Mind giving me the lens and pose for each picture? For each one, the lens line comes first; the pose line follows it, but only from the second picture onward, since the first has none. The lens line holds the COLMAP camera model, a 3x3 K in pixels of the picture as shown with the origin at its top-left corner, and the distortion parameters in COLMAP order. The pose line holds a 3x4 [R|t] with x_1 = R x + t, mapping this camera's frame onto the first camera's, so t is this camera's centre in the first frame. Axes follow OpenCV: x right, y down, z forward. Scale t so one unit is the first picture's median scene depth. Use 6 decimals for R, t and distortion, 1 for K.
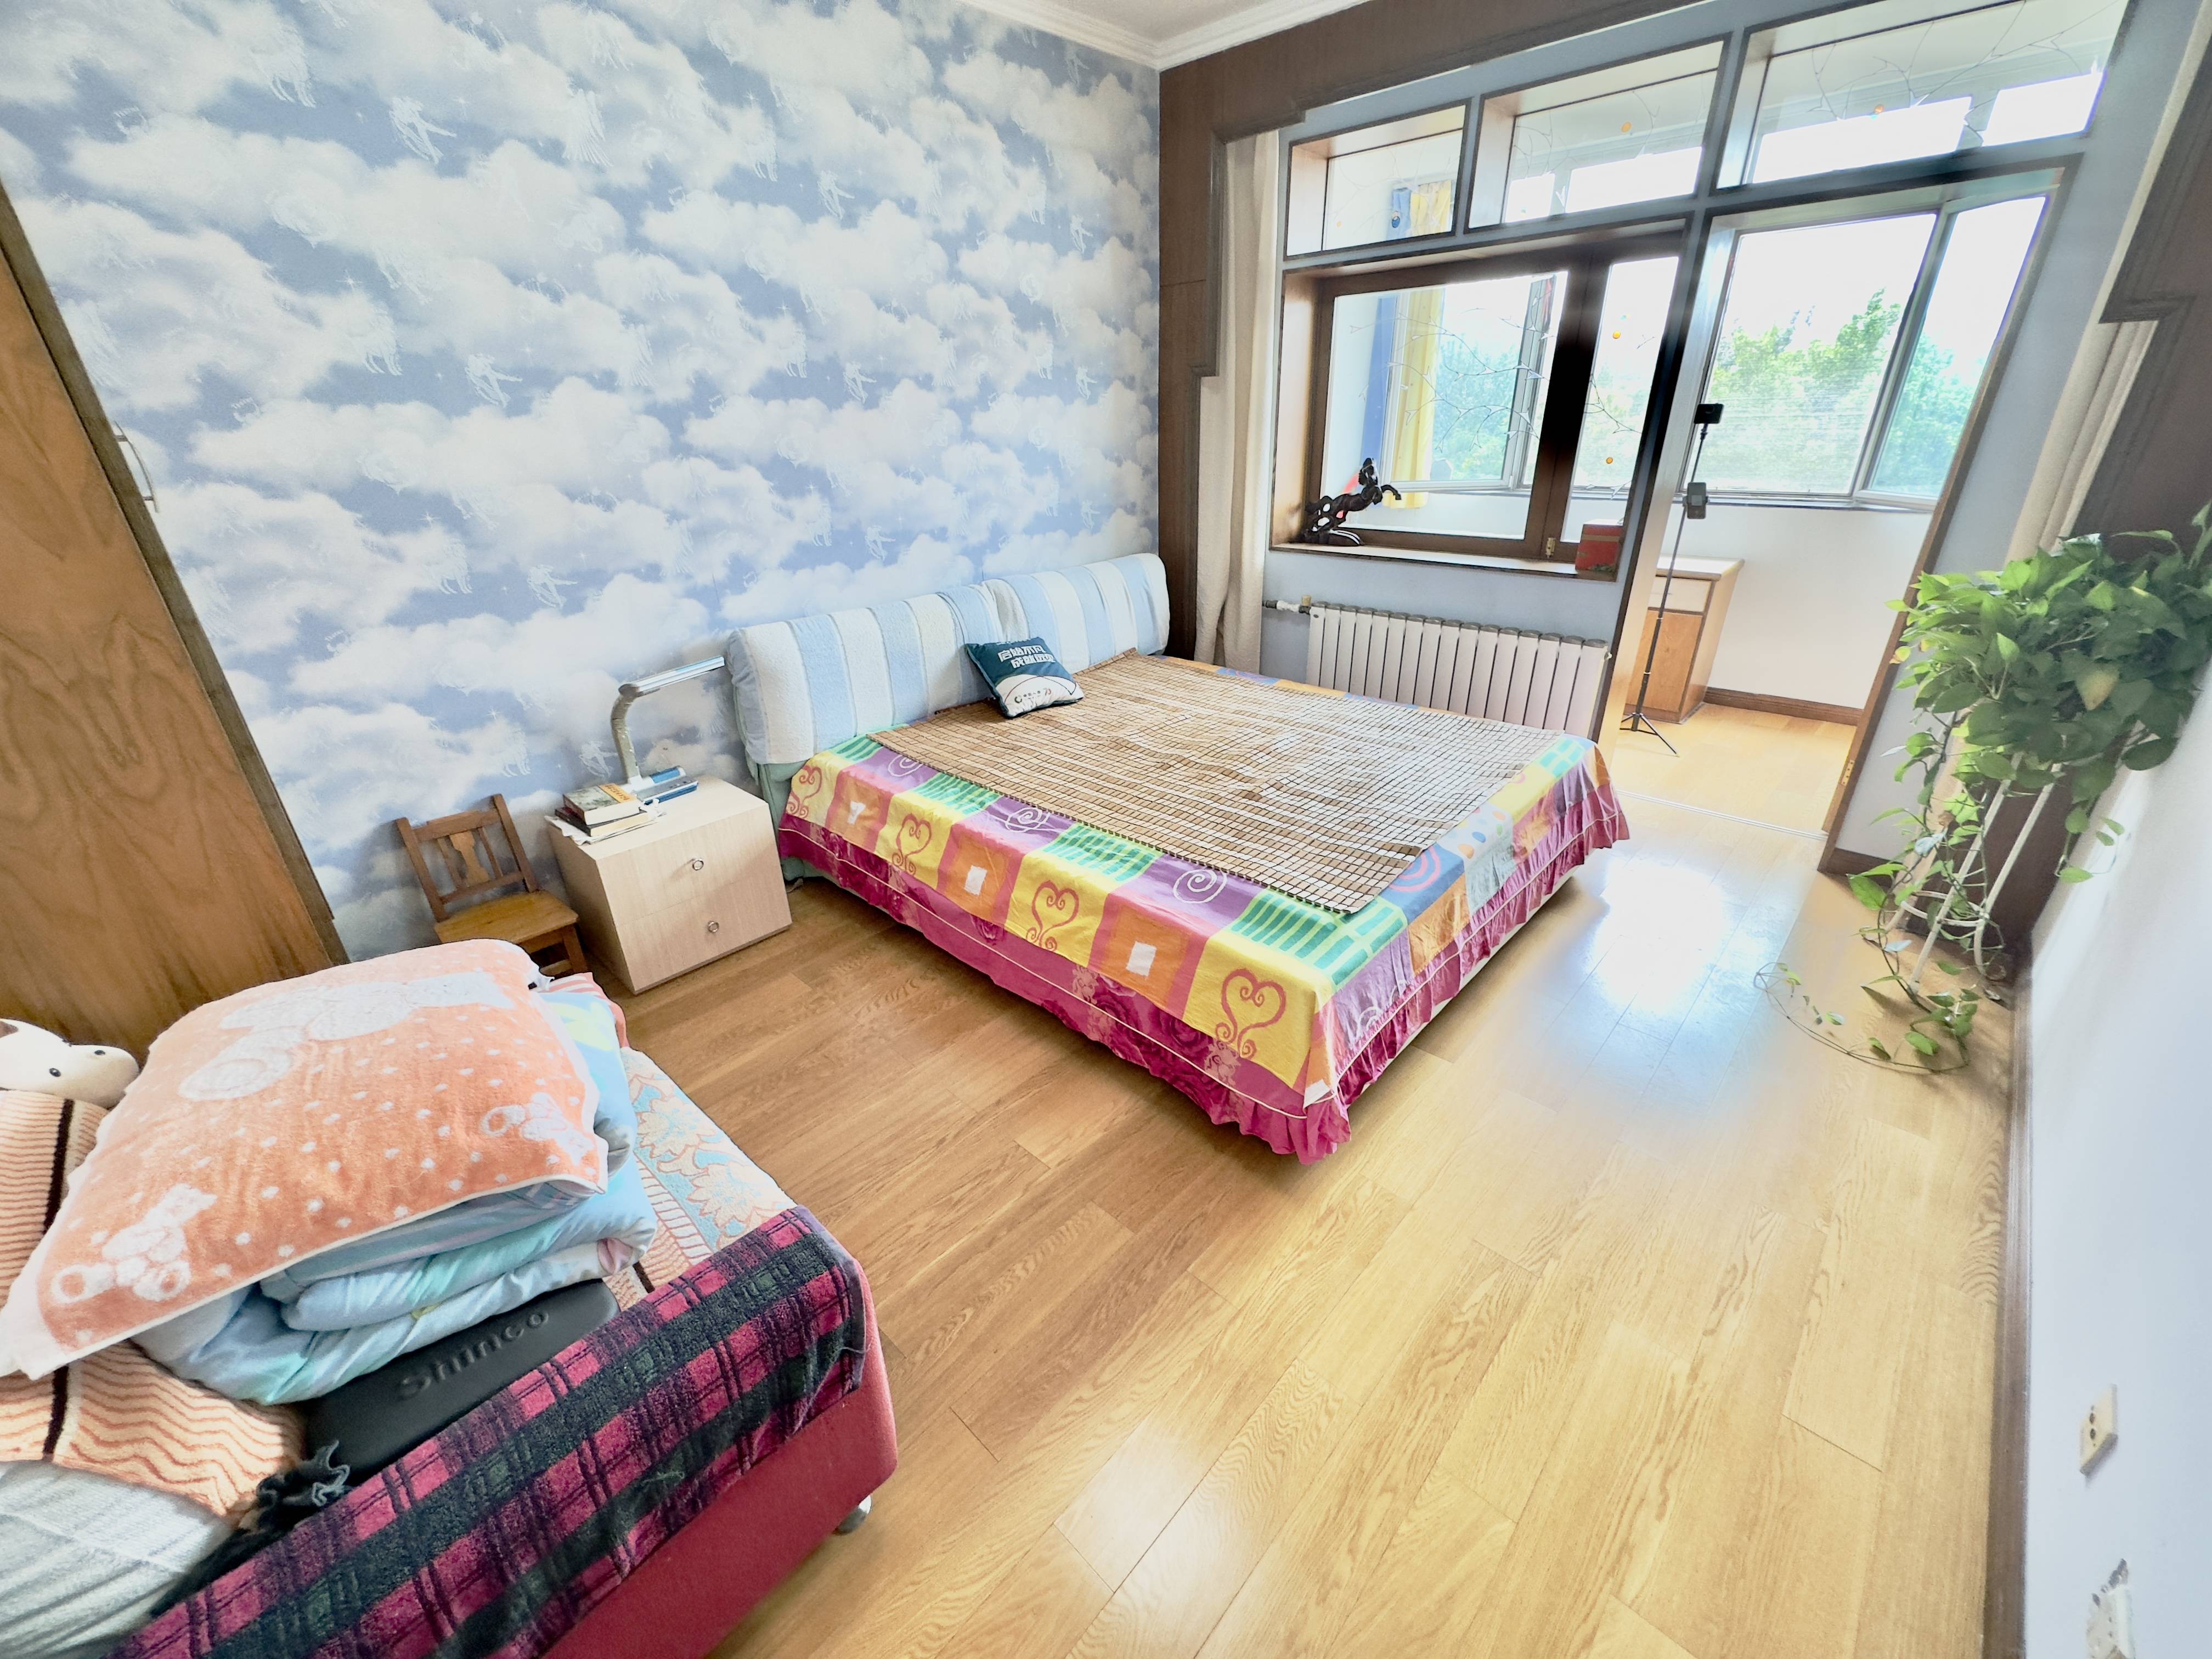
lens RADIAL K [[889.2, 0, 1105.1], [0, 889.2, 825.6], [0, 0, 1]] dist [-0.000530, -0.000179]
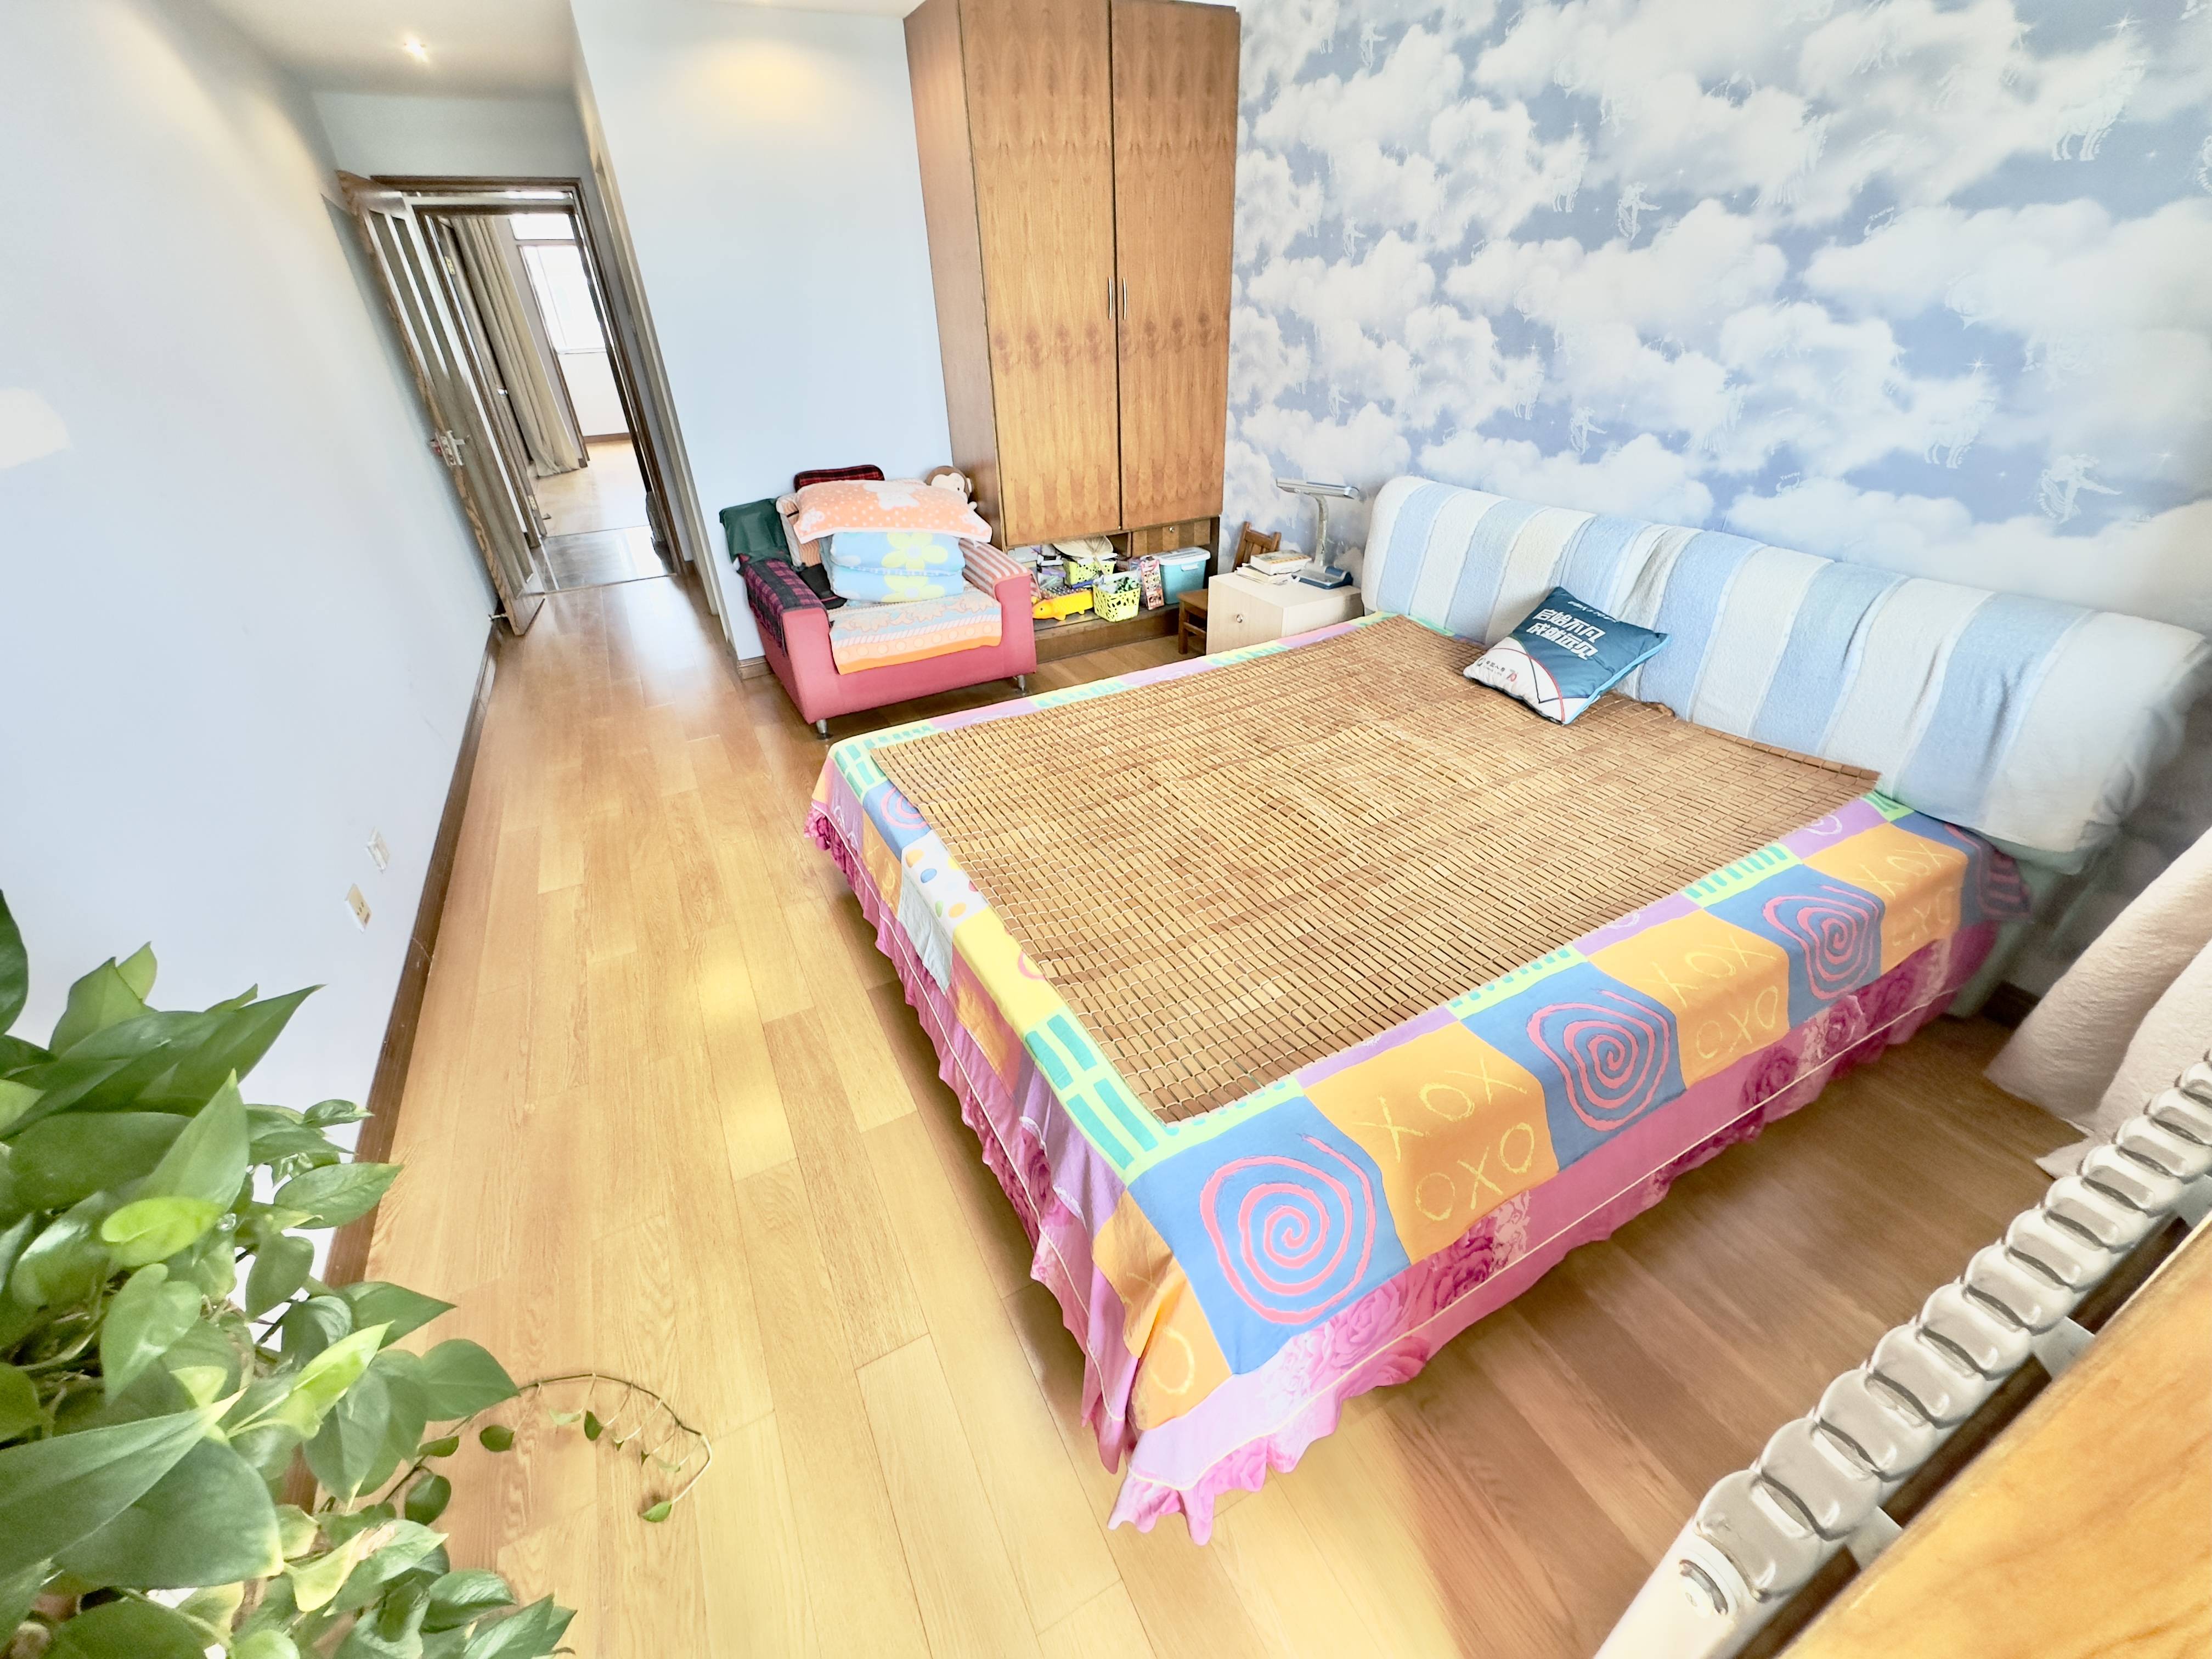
lens RADIAL K [[889.2, 0, 1107.6], [0, 889.2, 832.3], [0, 0, 1]] dist [-0.000530, -0.000179]
pose [[-0.331998, 0.525756, -0.783172, 0.766323], [-0.351962, 0.701258, 0.619968, -0.445066], [0.875157, 0.481475, -0.047770, 0.910249]]
